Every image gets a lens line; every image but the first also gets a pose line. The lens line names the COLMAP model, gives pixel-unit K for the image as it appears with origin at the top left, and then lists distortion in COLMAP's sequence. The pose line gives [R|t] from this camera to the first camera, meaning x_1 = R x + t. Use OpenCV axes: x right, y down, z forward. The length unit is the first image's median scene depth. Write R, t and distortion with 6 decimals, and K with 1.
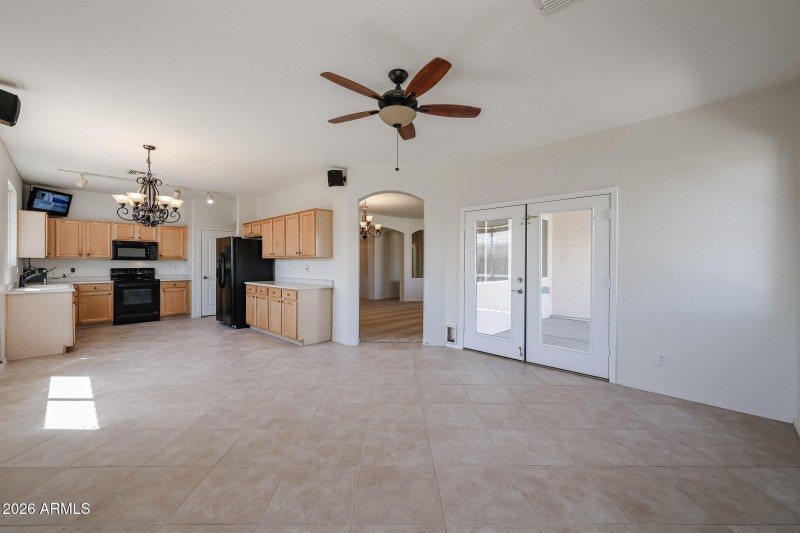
lens RADIAL K [[327.3, 0, 402.8], [0, 327.3, 263.7], [0, 0, 1]] dist [0.001247, 0.000100]
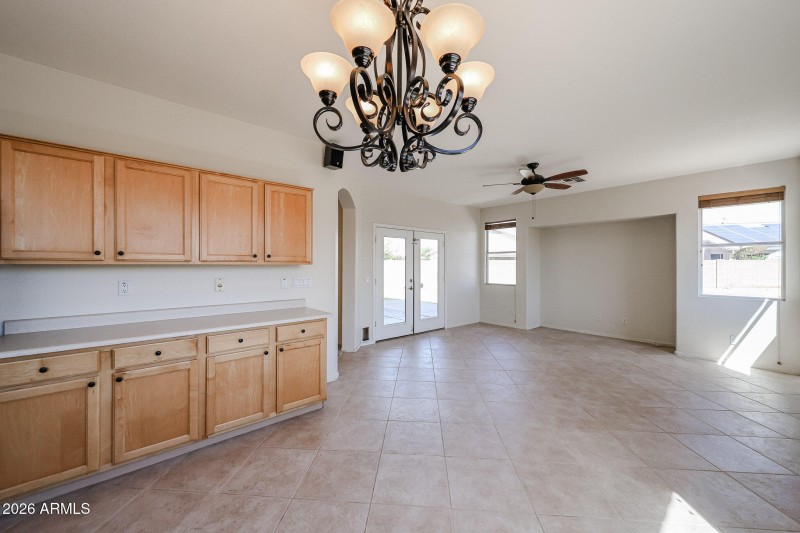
lens RADIAL K [[294.6, 0, 396.6], [0, 294.6, 265.8], [0, 0, 1]] dist [0.000731, 0.000029]
pose [[0.106838, -0.005279, 0.994262, -0.866262], [0.001099, 0.999986, 0.005192, -0.022618], [-0.994276, 0.000539, 0.106843, 0.810406]]
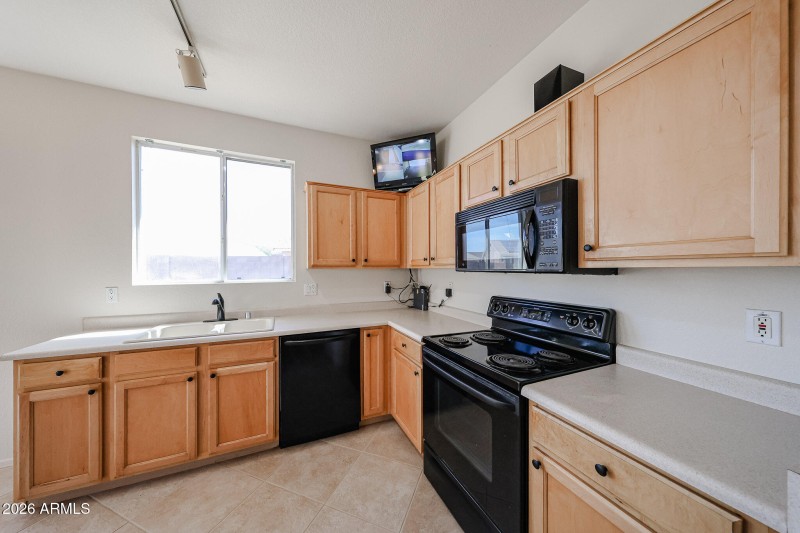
lens RADIAL K [[258.0, 0, 399.0], [0, 258.0, 268.2], [0, 0, 1]] dist [0.000522, 0.000023]
pose [[-0.381420, -0.003494, -0.924395, -0.843609], [-0.002469, 0.999993, -0.002761, -0.019037], [0.924399, 0.001230, -0.381426, 1.420276]]
